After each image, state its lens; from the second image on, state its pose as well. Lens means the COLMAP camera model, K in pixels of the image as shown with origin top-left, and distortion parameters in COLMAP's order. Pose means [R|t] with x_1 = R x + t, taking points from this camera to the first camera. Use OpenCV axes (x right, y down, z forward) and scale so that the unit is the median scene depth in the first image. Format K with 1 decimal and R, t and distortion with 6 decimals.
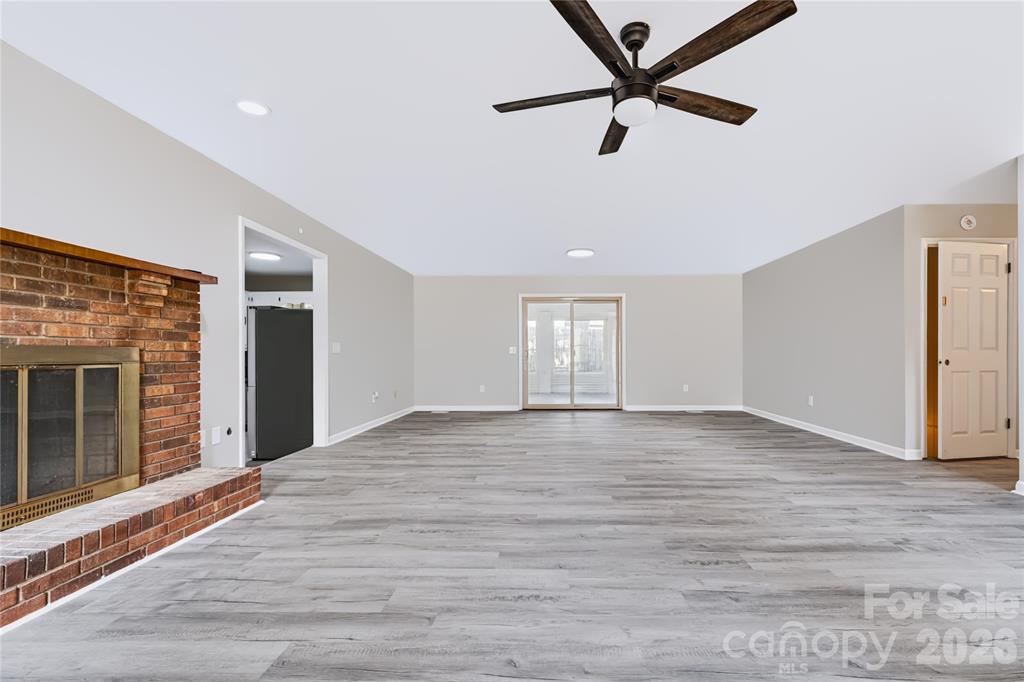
lens RADIAL K [[438.2, 0, 512.8], [0, 438.2, 355.6], [0, 0, 1]] dist [0.001901, 0.000082]
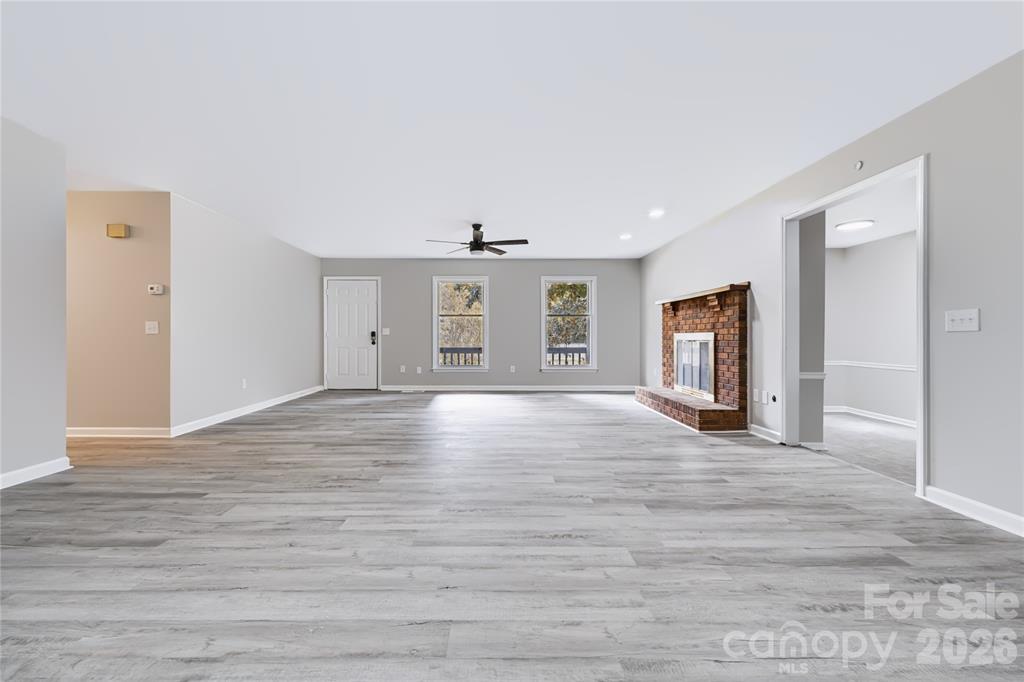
lens RADIAL K [[438.6, 0, 483.8], [0, 438.6, 337.7], [0, 0, 1]] dist [0.001886, 0.000281]
pose [[-0.997662, 0.000011, -0.068343, 0.297549], [-0.000135, 0.999998, 0.002138, 0.000648], [0.068343, 0.002142, -0.997660, 2.662050]]
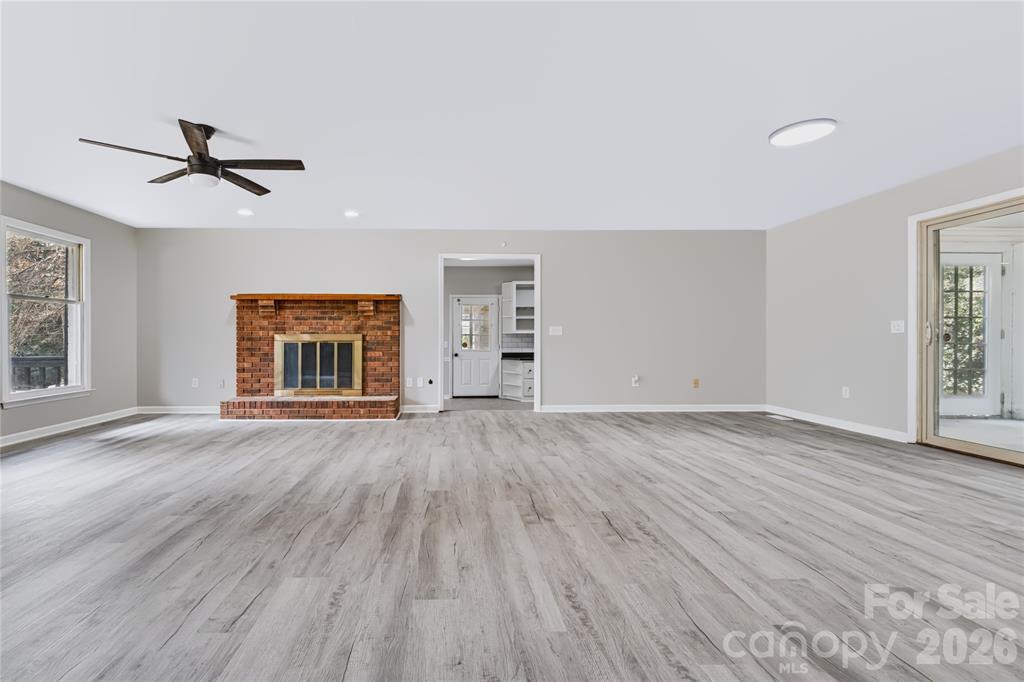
lens RADIAL K [[438.6, 0, 483.8], [0, 438.6, 337.7], [0, 0, 1]] dist [0.001886, 0.000281]
pose [[0.119891, 0.000931, -0.992787, 1.329155], [0.001299, 0.999999, 0.001095, -0.001678], [0.992786, -0.001421, 0.119890, 1.232560]]
